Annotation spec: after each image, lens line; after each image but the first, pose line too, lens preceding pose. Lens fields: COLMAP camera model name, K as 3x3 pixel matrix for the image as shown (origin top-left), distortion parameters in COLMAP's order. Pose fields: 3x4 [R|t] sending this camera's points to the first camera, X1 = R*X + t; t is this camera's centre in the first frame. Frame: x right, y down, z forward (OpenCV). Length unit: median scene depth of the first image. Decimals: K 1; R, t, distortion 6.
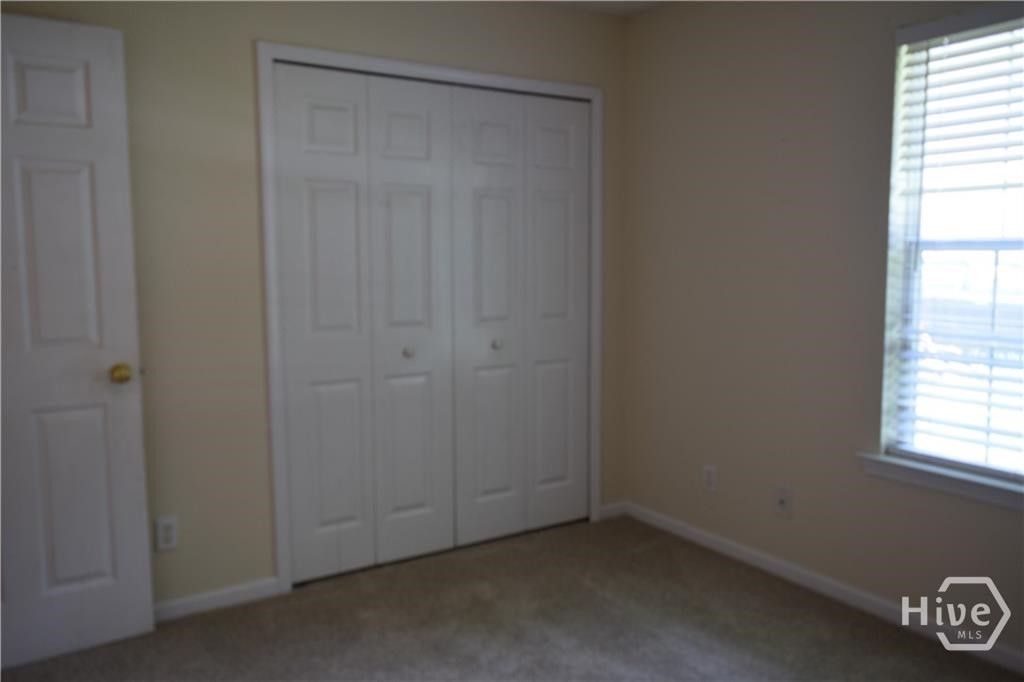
lens RADIAL K [[799.8, 0, 512.0], [0, 799.8, 341.0], [0, 0, 1]] dist [-0.011658, -0.004751]
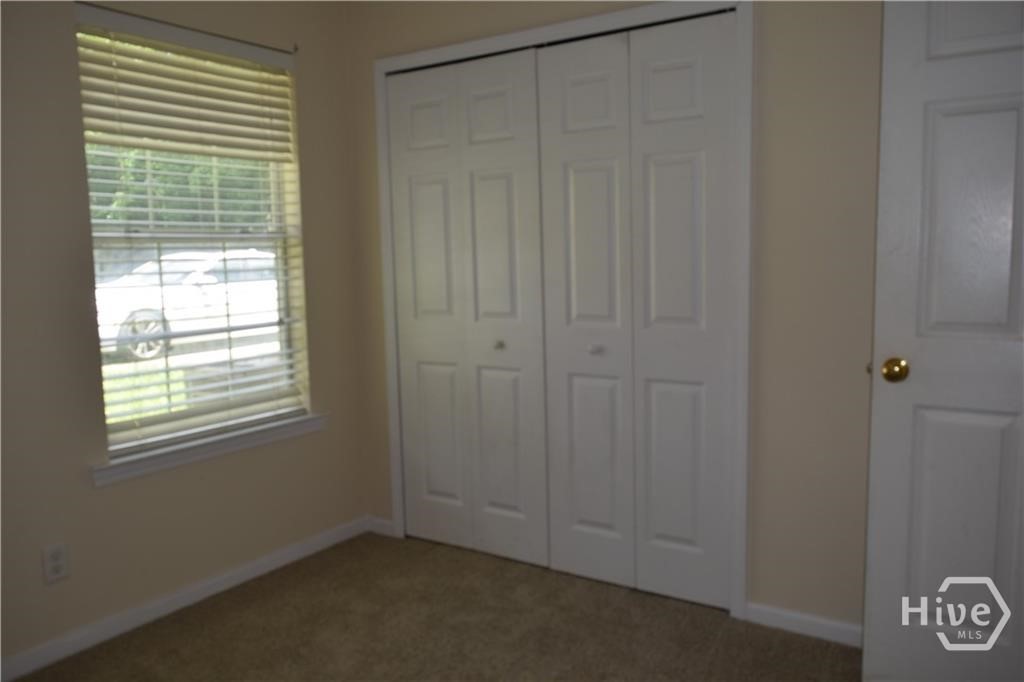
lens RADIAL K [[799.8, 0, 512.0], [0, 799.8, 341.0], [0, 0, 1]] dist [-0.011658, -0.004751]
pose [[0.397060, 0.095500, -0.912810, 0.745401], [-0.075669, 0.994592, 0.071141, -0.058247], [0.914668, 0.040824, 0.402139, 0.627651]]
